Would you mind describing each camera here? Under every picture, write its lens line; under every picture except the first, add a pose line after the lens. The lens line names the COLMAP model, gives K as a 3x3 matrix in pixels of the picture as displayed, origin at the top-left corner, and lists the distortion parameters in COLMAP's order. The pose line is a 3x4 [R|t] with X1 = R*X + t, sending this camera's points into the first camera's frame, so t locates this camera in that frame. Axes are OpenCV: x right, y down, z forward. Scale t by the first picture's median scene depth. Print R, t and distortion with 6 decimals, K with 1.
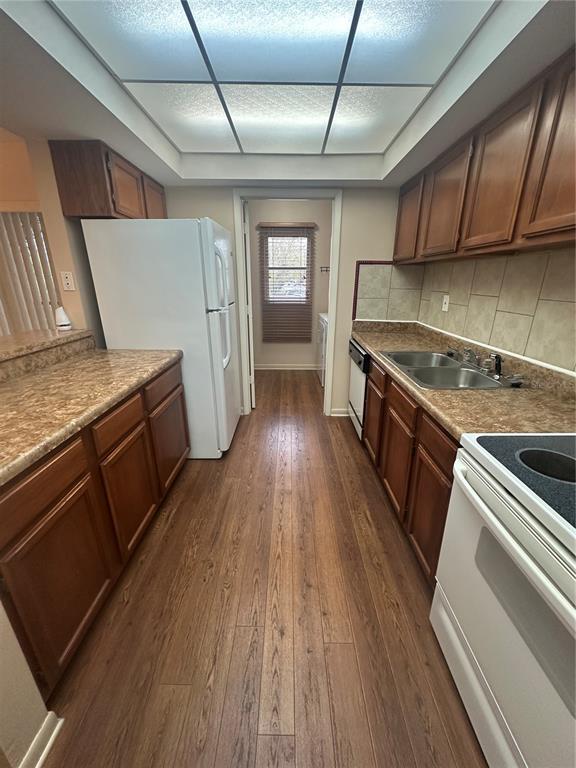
lens RADIAL K [[305.5, 0, 287.5], [0, 305.5, 384.7], [0, 0, 1]] dist [-0.001346, 0.000374]
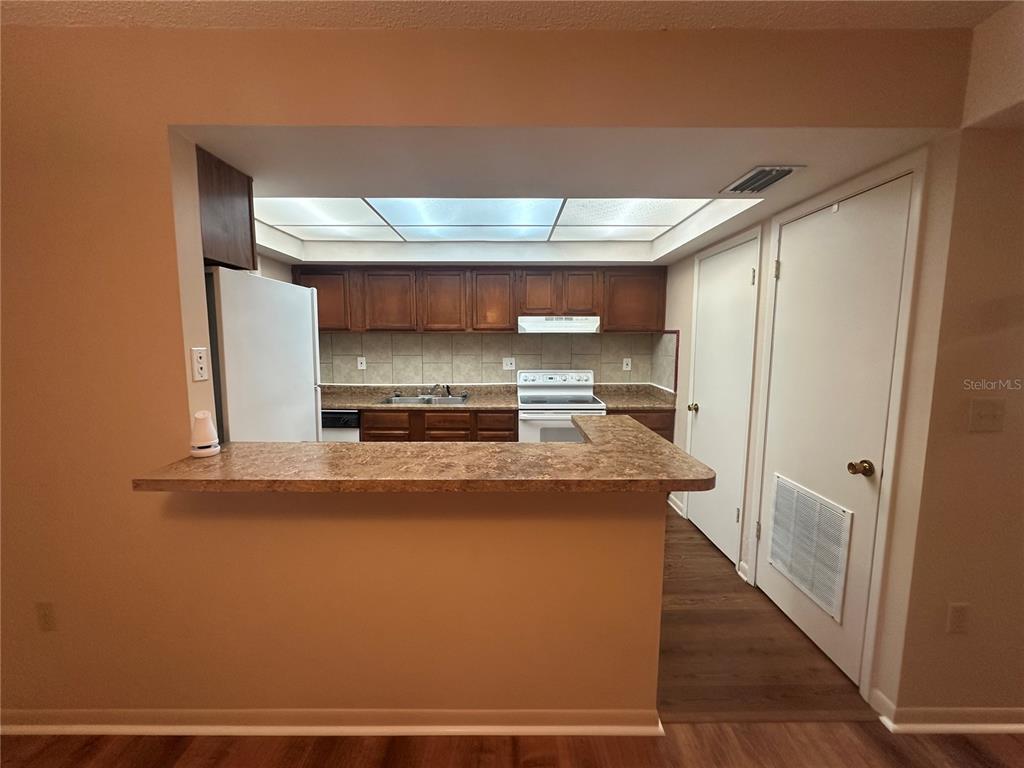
lens RADIAL K [[407.3, 0, 510.6], [0, 407.3, 383.4], [0, 0, 1]] dist [-0.001346, 0.000374]
pose [[-0.009132, -0.112403, 0.993621, -1.453732], [0.324977, 0.939390, 0.109255, -0.208513], [-0.945678, 0.323902, 0.027950, 0.476146]]
